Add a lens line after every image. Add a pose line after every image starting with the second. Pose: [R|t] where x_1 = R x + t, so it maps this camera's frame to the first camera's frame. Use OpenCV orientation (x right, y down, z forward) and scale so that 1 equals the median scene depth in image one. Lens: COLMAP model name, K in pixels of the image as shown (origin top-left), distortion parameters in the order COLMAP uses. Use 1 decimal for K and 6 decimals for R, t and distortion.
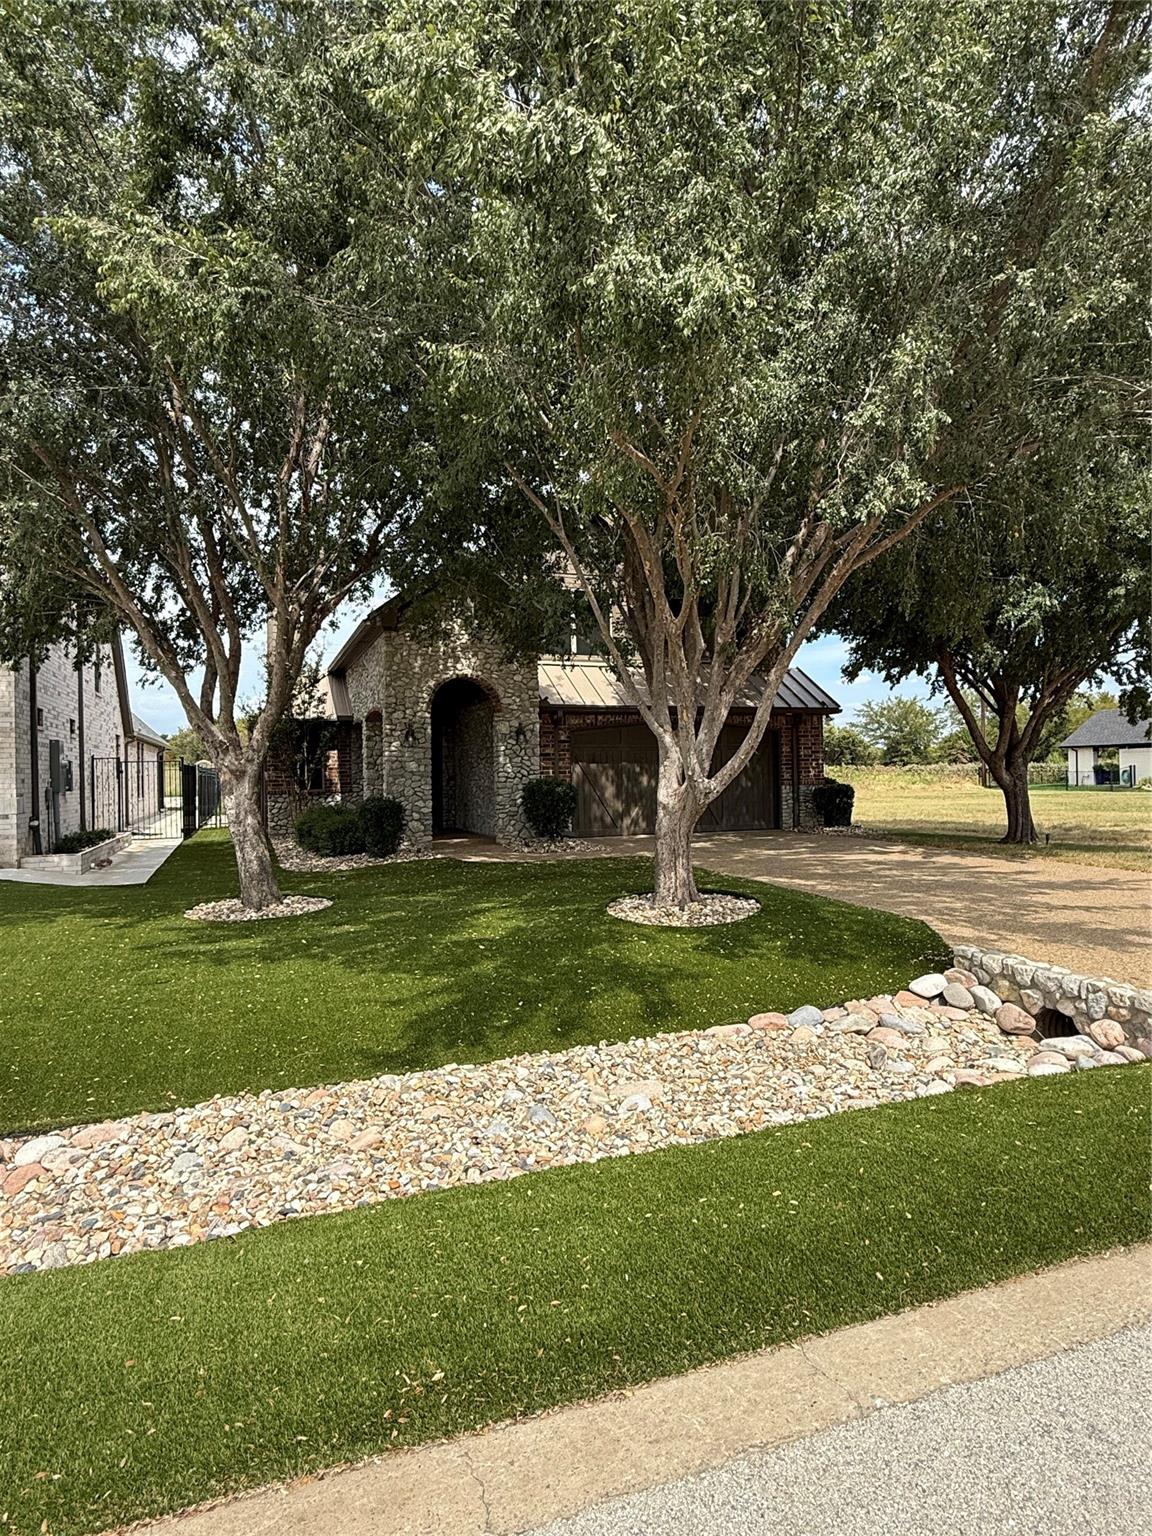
lens RADIAL K [[895.5, 0, 576.1], [0, 895.5, 769.3], [0, 0, 1]] dist [-0.001982, -0.000128]
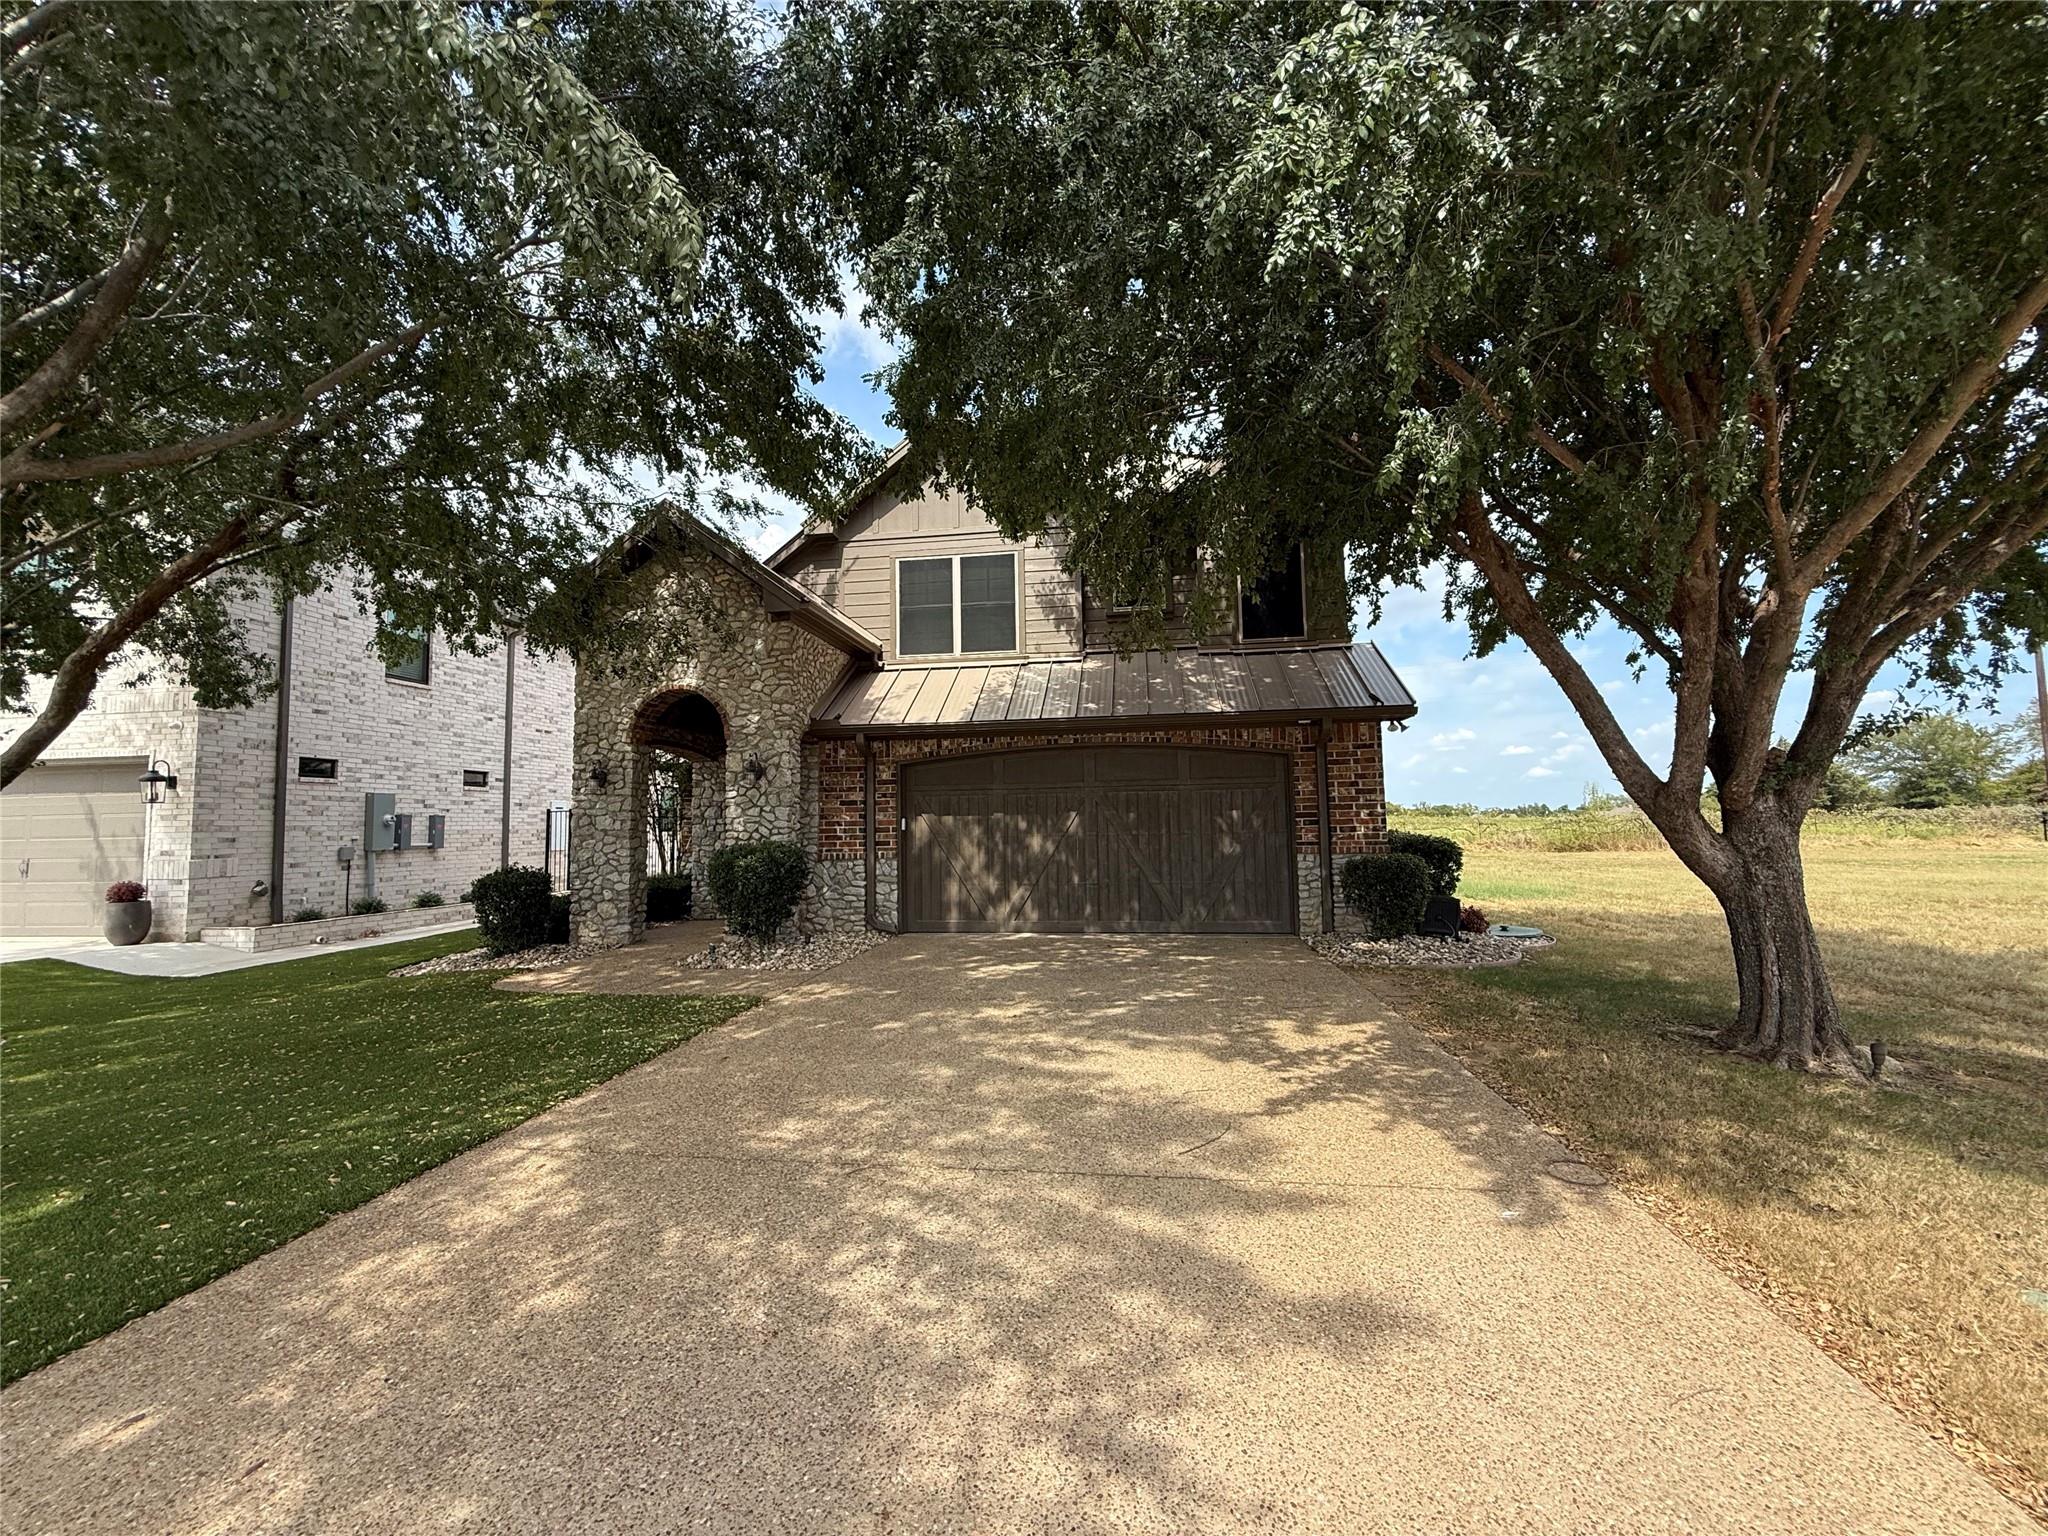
lens RADIAL K [[819.6, 0, 1022.4], [0, 819.6, 768.0], [0, 0, 1]] dist [0.001627, 0.000073]
pose [[0.871446, -0.032143, -0.489438, 0.353330], [0.004022, 0.998285, -0.058400, -0.006092], [0.490475, 0.048925, 0.870081, 0.519251]]
